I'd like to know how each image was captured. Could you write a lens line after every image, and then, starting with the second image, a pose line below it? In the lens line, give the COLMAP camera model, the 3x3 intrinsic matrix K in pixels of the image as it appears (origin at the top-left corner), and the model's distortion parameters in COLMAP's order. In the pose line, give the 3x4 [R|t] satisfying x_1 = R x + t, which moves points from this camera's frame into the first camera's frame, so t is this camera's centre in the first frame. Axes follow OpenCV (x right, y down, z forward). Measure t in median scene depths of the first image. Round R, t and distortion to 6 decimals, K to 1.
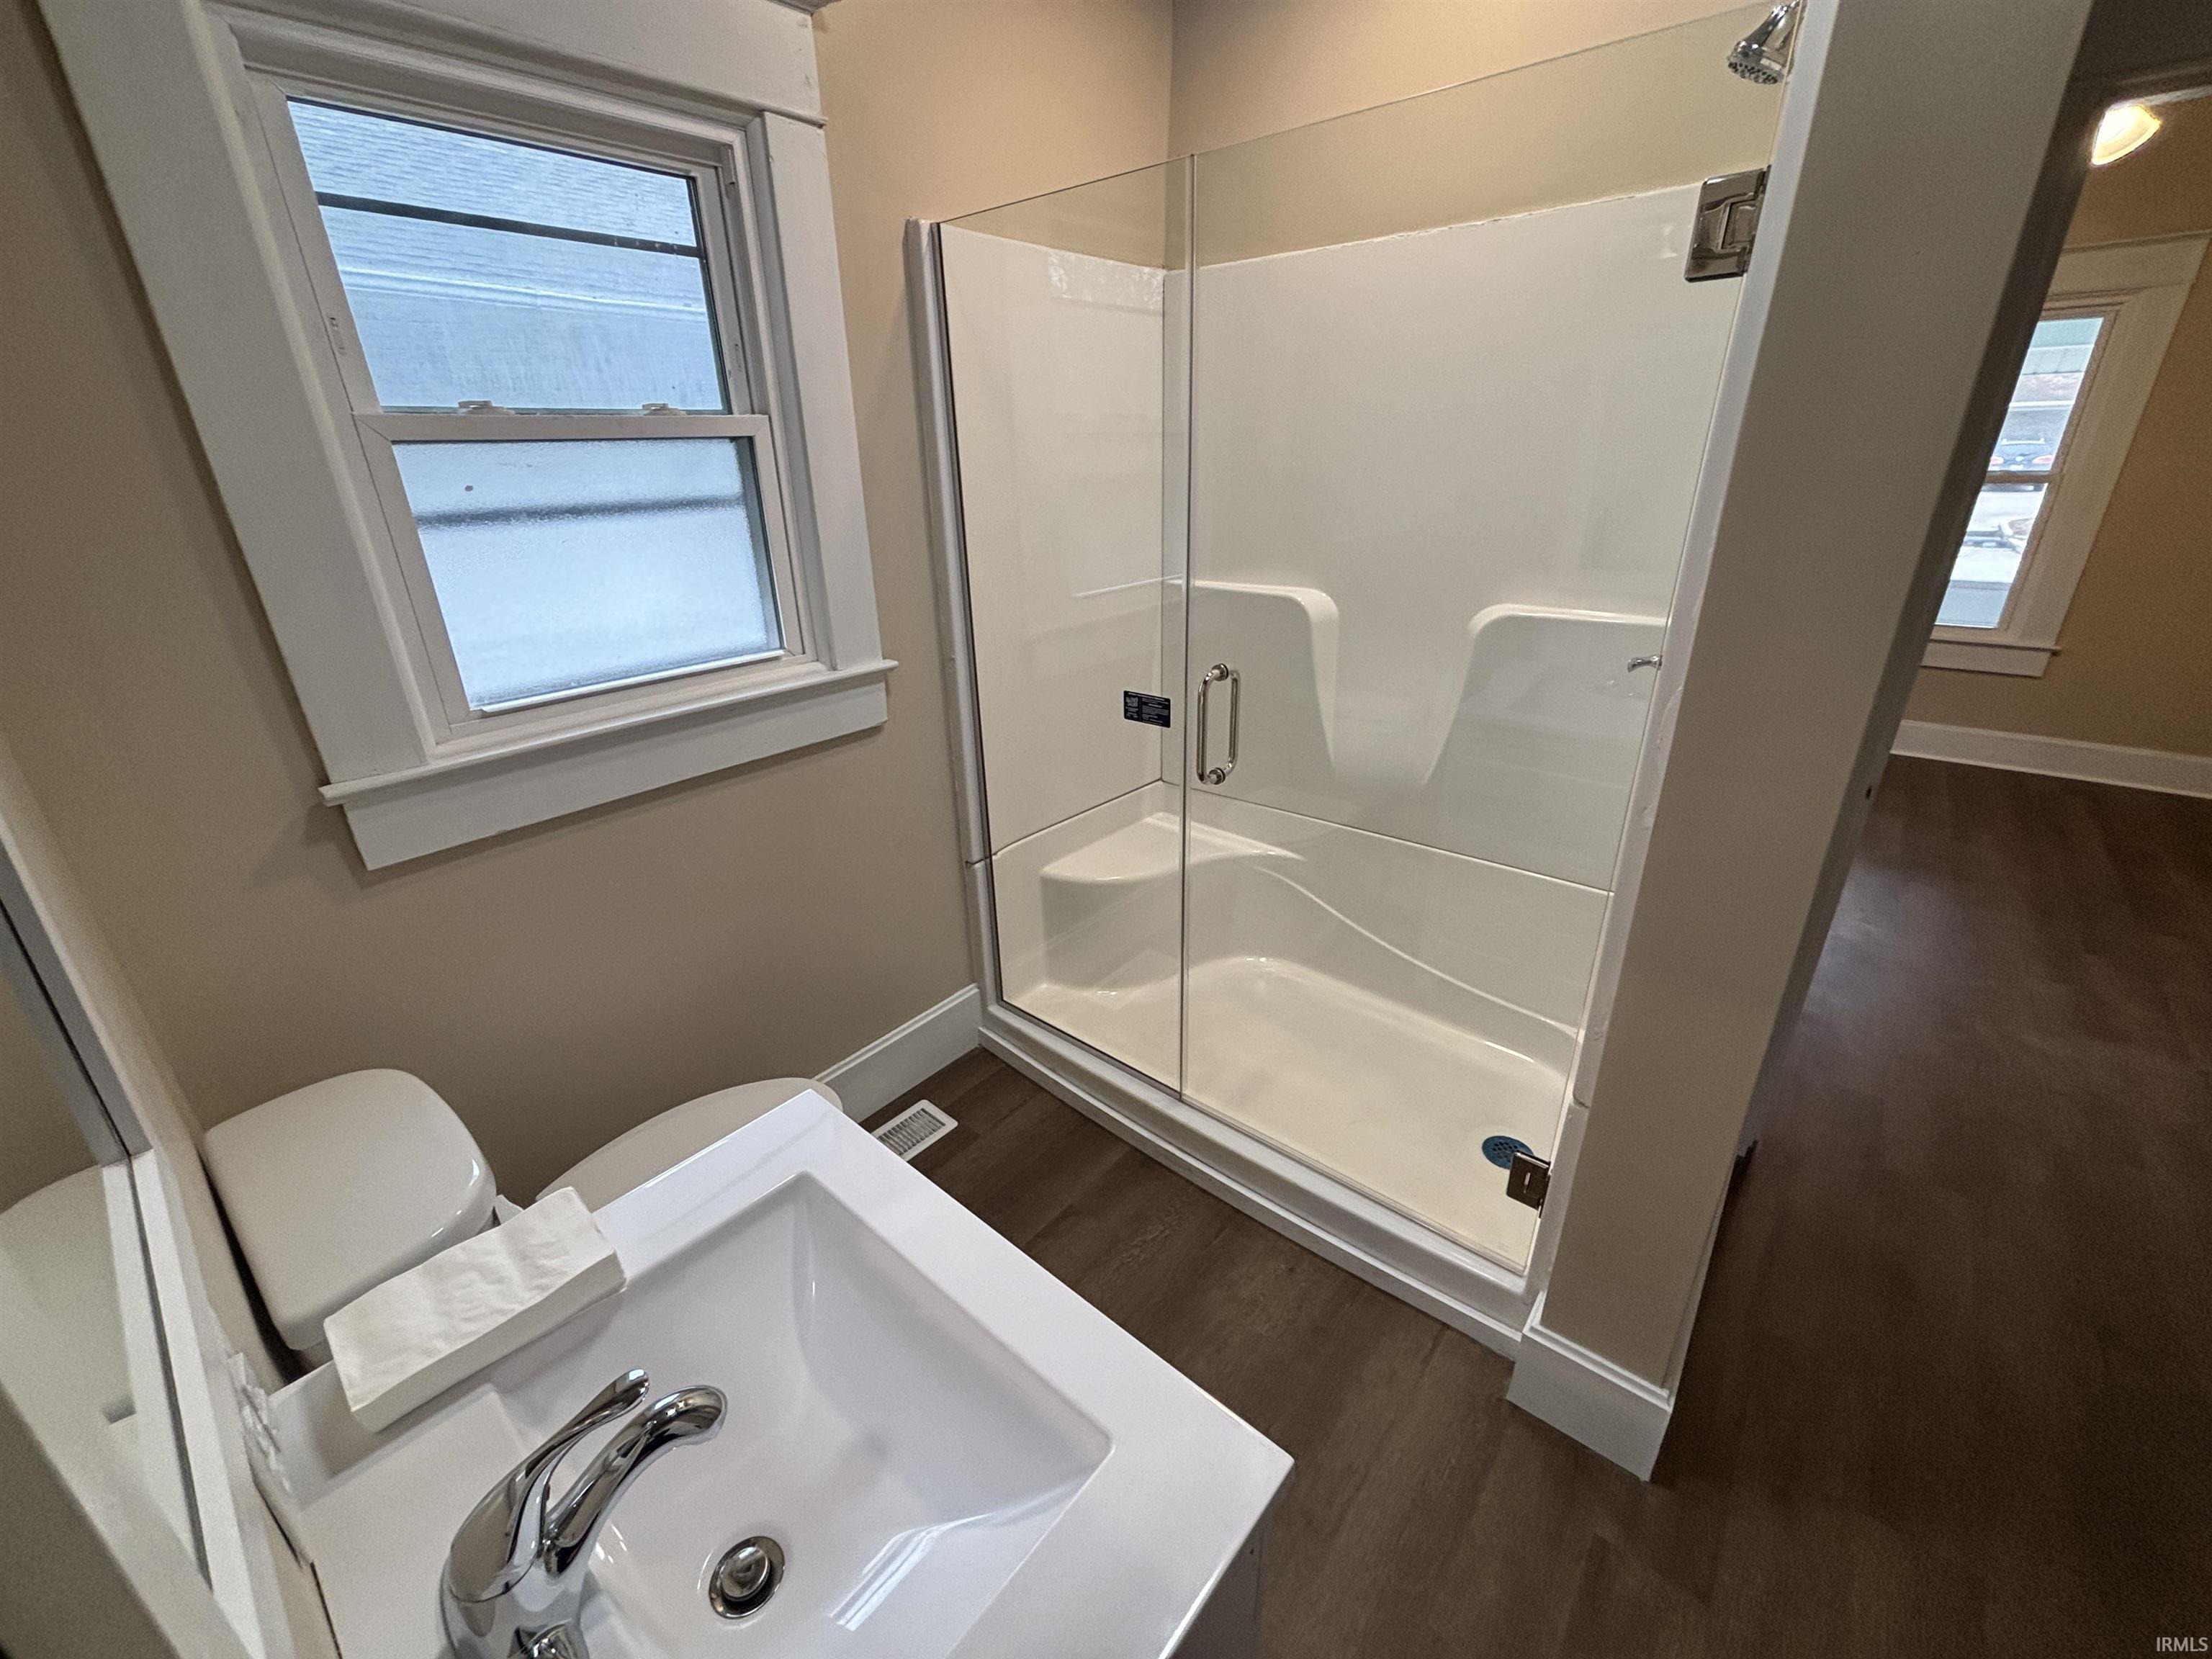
lens RADIAL K [[895.8, 0, 1099.3], [0, 895.8, 824.9], [0, 0, 1]] dist [-0.002529, -0.000171]
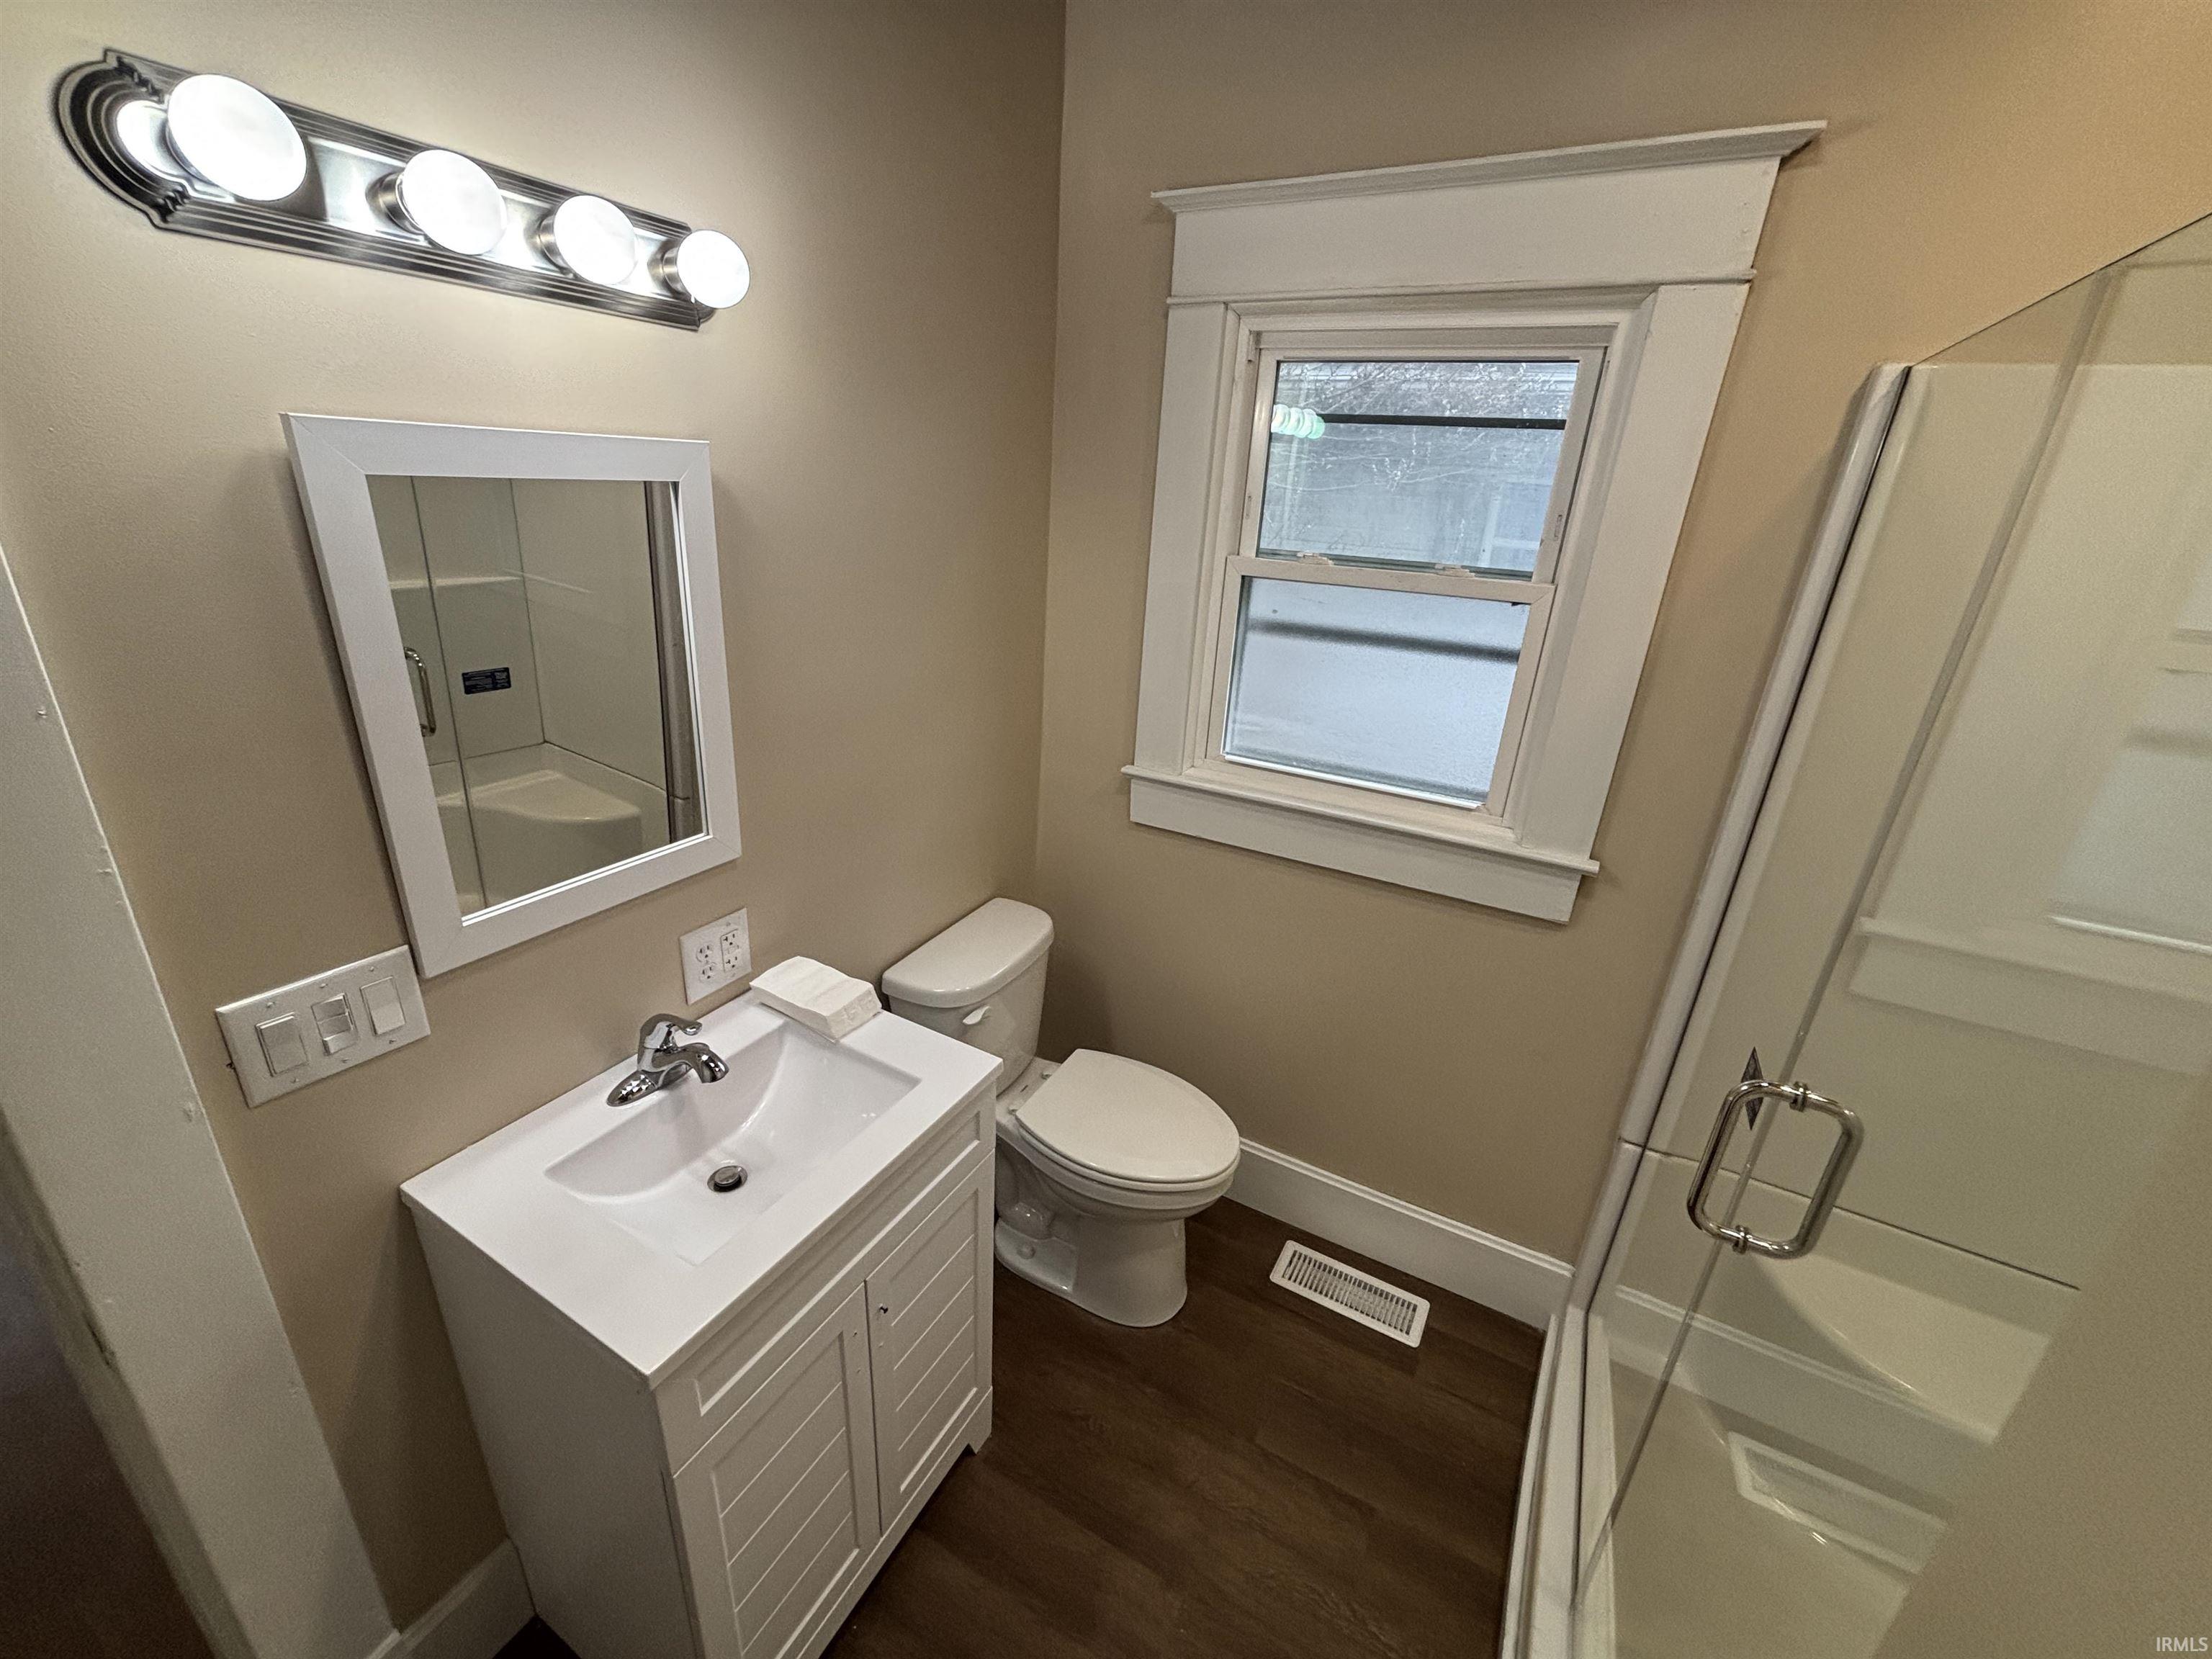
lens RADIAL K [[895.8, 0, 1099.3], [0, 895.8, 824.9], [0, 0, 1]] dist [-0.002529, -0.000171]
pose [[0.209388, 0.382777, -0.899799, 0.455618], [-0.437008, 0.859819, 0.264075, -0.252066], [0.874746, 0.337926, 0.347312, 0.293891]]
